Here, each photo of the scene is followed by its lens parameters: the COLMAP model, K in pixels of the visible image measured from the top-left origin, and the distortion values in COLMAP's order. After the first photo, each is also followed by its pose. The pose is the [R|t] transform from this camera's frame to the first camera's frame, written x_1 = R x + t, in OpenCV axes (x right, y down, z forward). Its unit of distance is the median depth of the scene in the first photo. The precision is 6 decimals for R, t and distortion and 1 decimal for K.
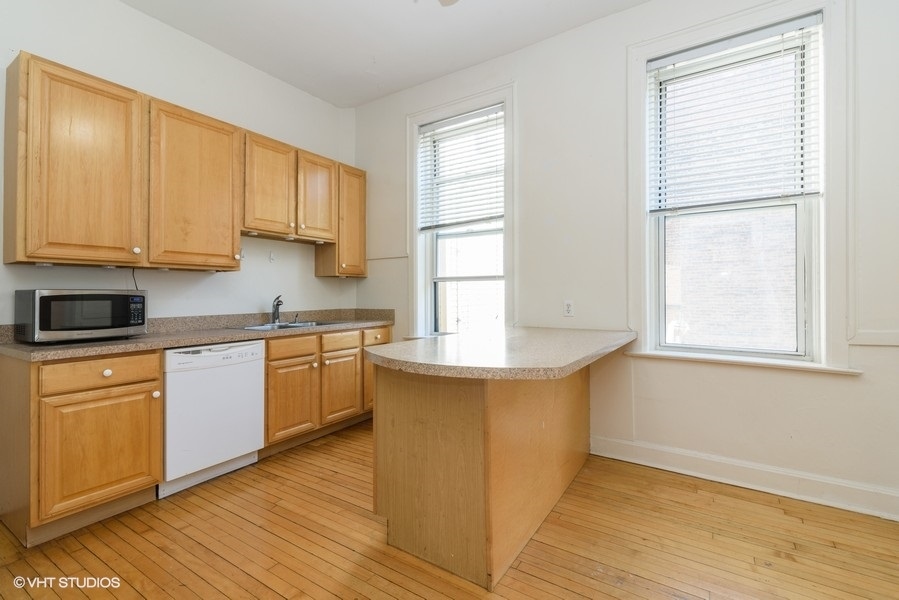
lens RADIAL K [[411.6, 0, 447.9], [0, 411.6, 290.3], [0, 0, 1]] dist [0.016389, 0.000051]
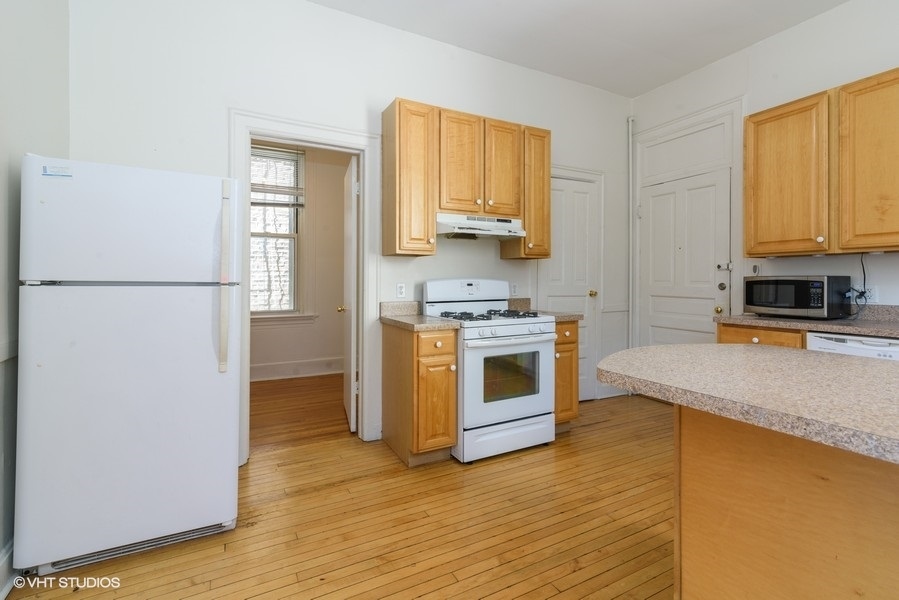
lens RADIAL K [[420.1, 0, 445.0], [0, 420.1, 280.3], [0, 0, 1]] dist [0.015629, -0.000166]
pose [[-0.487924, 0.003311, -0.872880, 0.605695], [0.011437, 0.999931, -0.002601, 0.002187], [0.872811, -0.011253, -0.487929, 0.593252]]
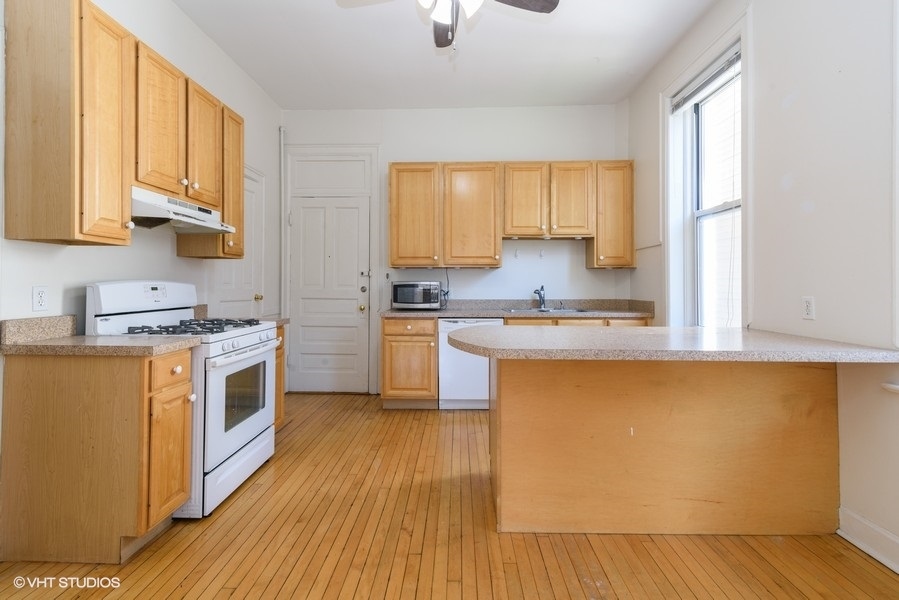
lens RADIAL K [[420.1, 0, 445.0], [0, 420.1, 280.3], [0, 0, 1]] dist [0.015629, -0.000166]
pose [[0.520095, -0.004784, -0.854095, 0.614575], [0.003484, 0.999988, -0.003479, 0.000094], [0.854101, -0.001166, 0.520106, 0.133865]]
